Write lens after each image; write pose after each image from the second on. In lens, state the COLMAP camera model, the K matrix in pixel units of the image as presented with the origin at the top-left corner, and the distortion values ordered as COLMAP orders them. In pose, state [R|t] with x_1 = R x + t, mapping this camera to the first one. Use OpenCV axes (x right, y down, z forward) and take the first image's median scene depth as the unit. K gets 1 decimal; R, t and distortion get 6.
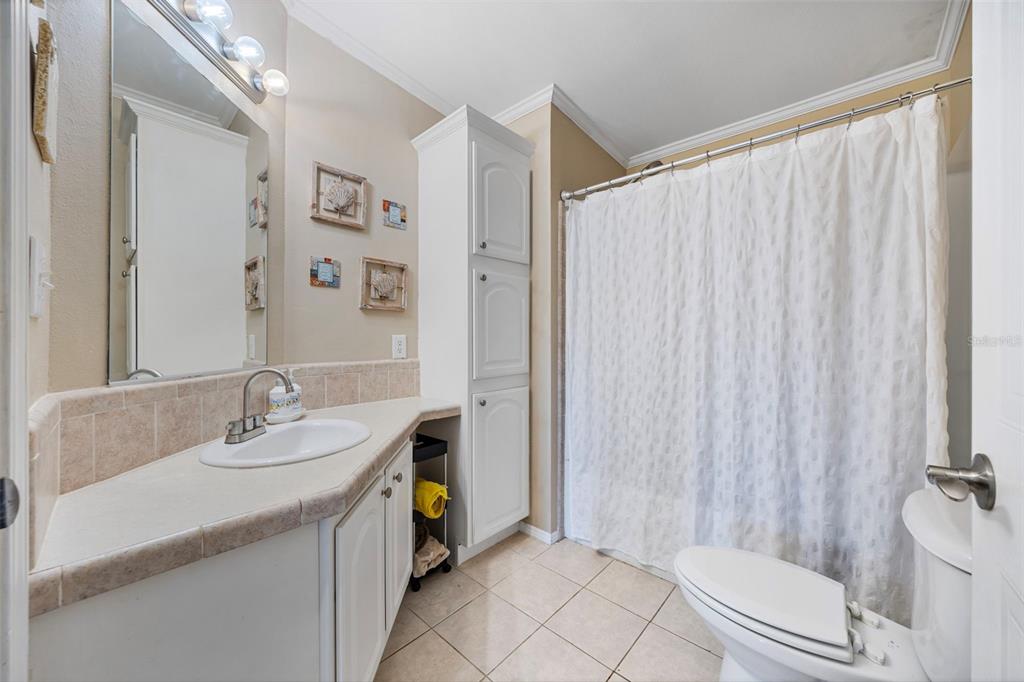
lens RADIAL K [[355.0, 0, 527.6], [0, 355.0, 340.1], [0, 0, 1]] dist [-0.001194, -0.001003]
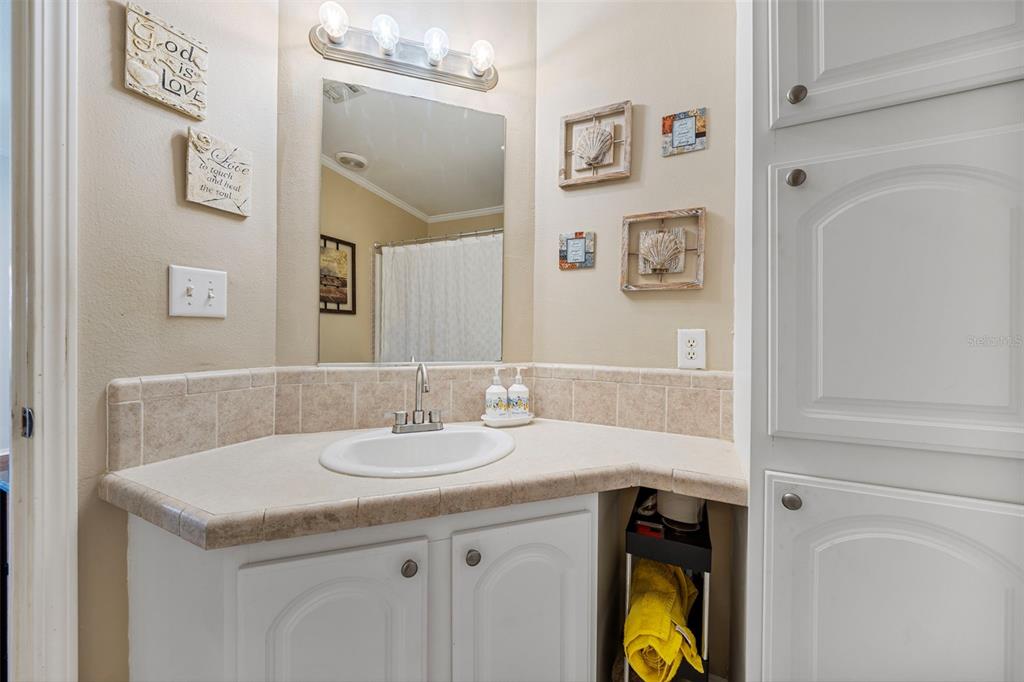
lens RADIAL K [[378.6, 0, 516.4], [0, 378.6, 336.6], [0, 0, 1]] dist [-0.003846, 0.000618]
pose [[0.263667, 0.009270, -0.964569, 0.200067], [-0.014506, 0.999879, 0.005644, -0.001668], [0.964505, 0.012503, 0.263770, 0.620051]]
